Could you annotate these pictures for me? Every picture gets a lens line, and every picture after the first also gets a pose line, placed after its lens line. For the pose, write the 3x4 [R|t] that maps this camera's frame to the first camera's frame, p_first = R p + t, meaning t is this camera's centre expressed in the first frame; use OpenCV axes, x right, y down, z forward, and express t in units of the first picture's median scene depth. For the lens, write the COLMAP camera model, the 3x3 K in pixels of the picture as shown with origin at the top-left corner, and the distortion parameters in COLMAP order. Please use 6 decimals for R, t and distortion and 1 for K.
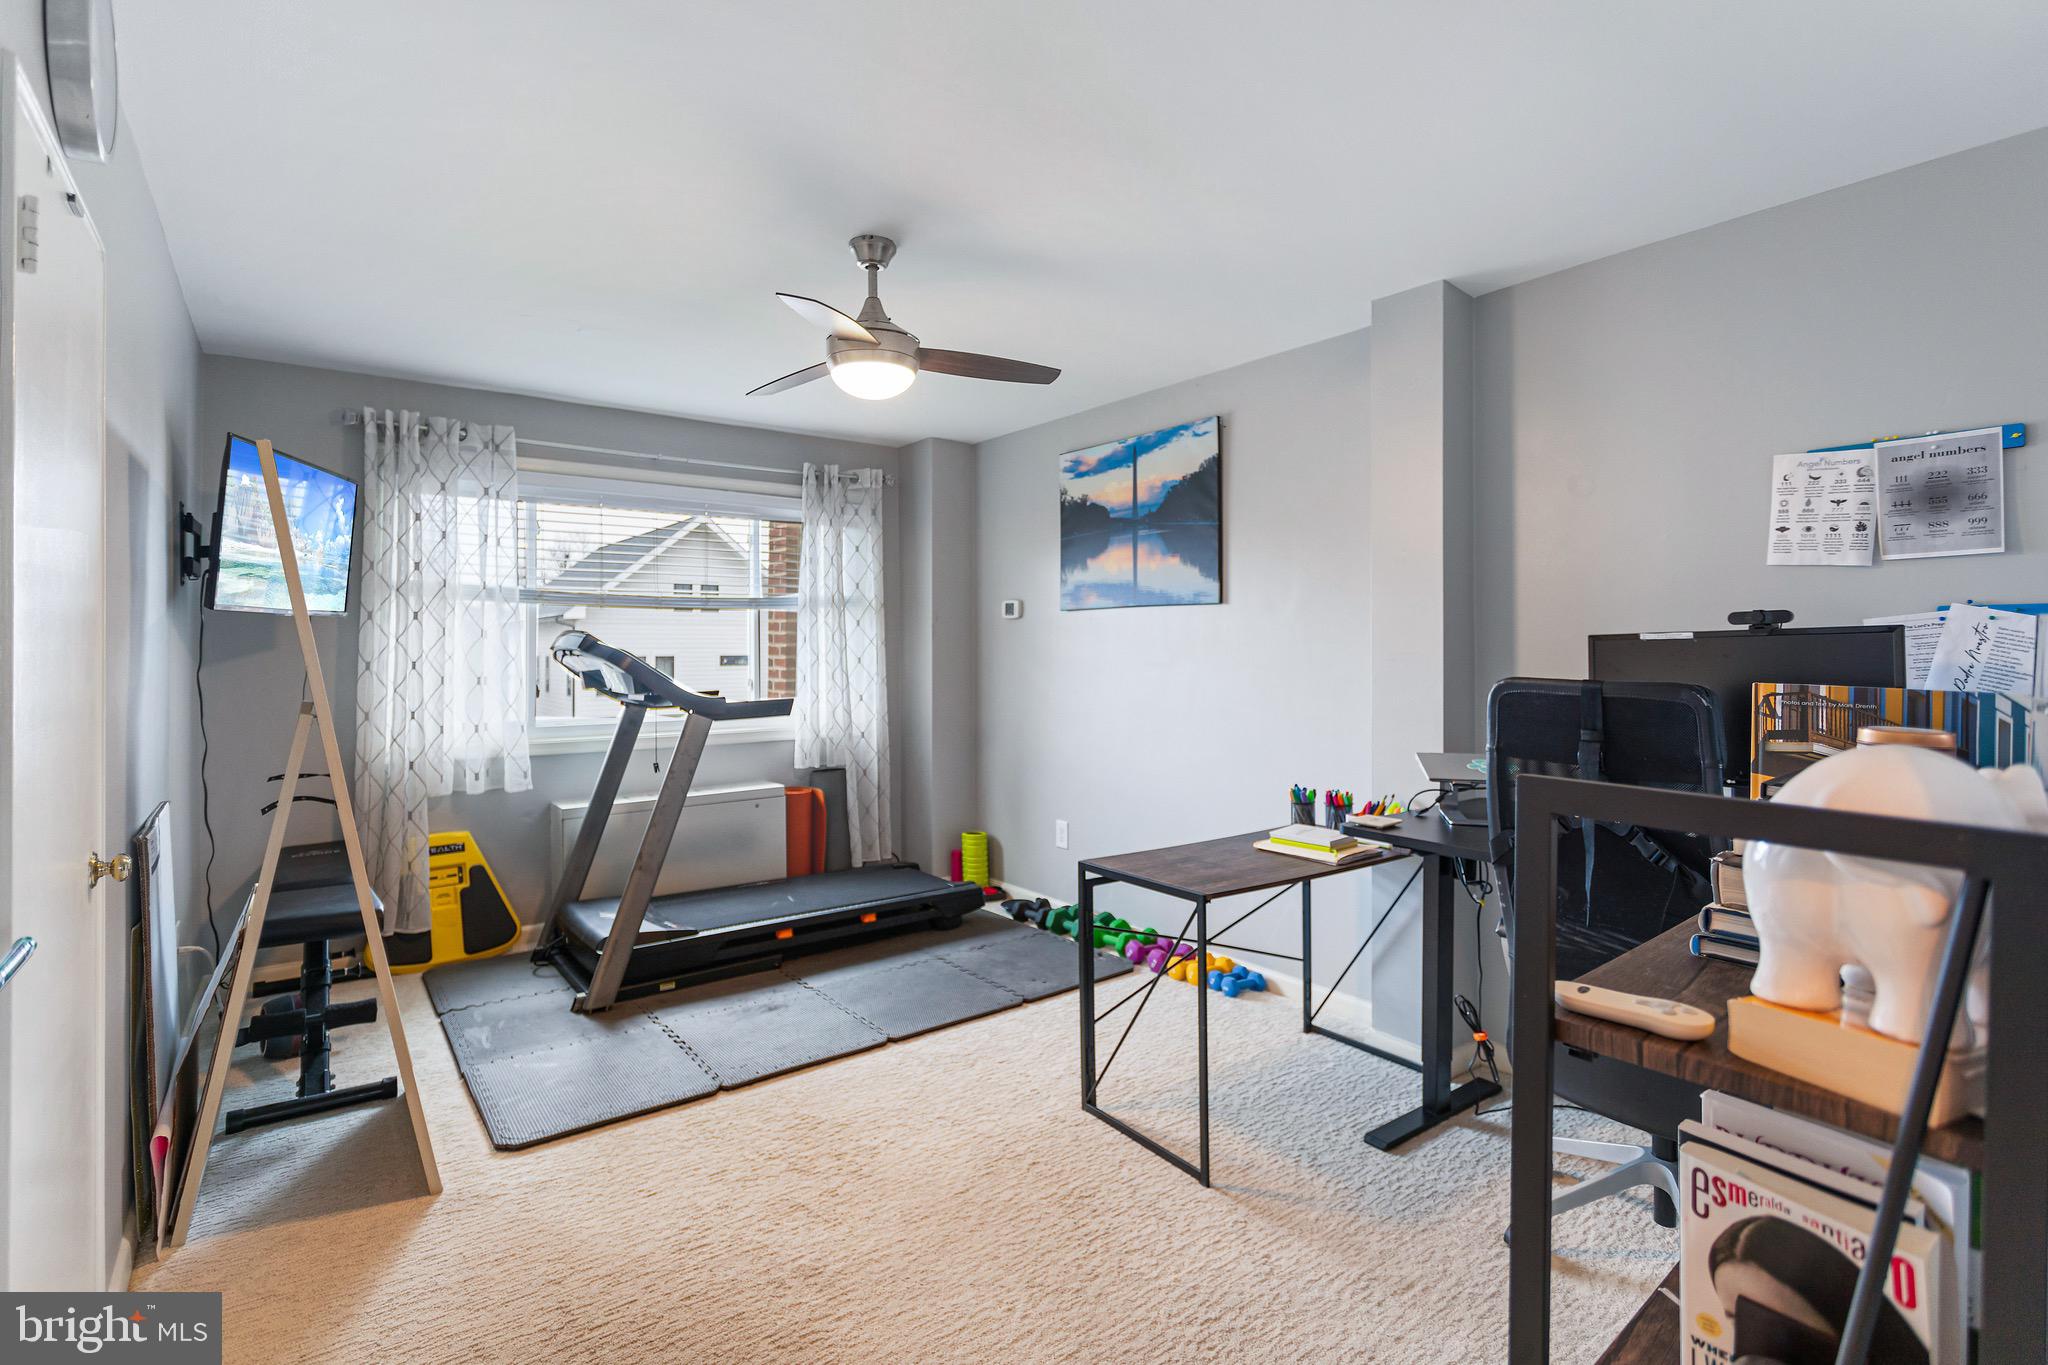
lens RADIAL K [[976.3, 0, 1022.9], [0, 976.3, 665.6], [0, 0, 1]] dist [-0.000108, 0.001563]
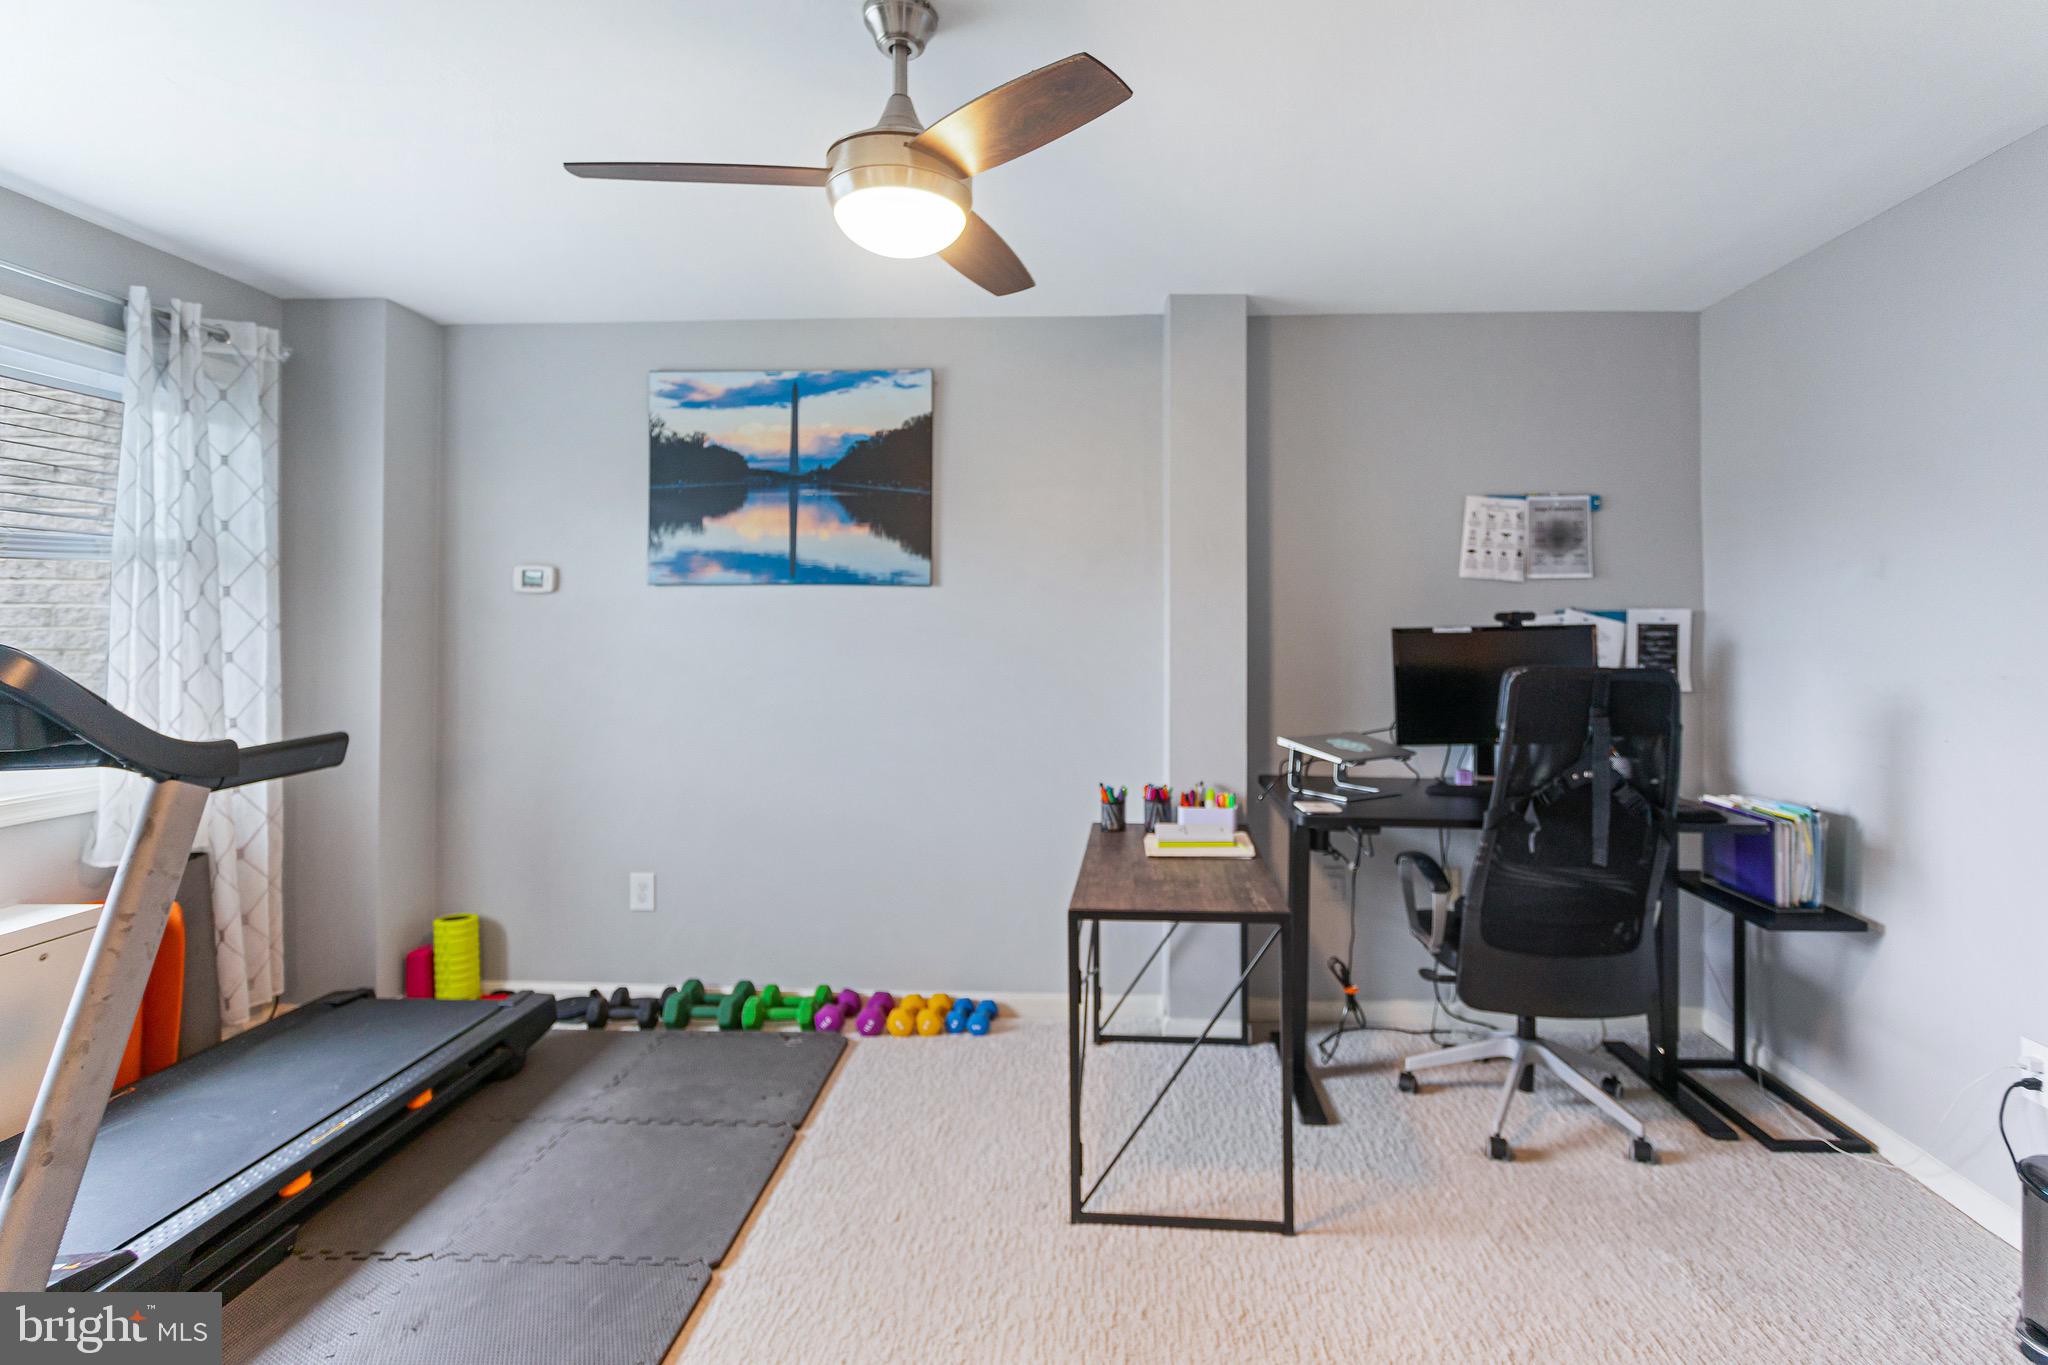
lens RADIAL K [[999.2, 0, 1028.8], [0, 999.2, 635.5], [0, 0, 1]] dist [-0.001538, 0.000117]
pose [[0.640342, -0.001853, 0.768088, -0.412621], [0.010839, 0.999919, -0.006624, -0.012272], [-0.768014, 0.012567, 0.640310, 0.356526]]
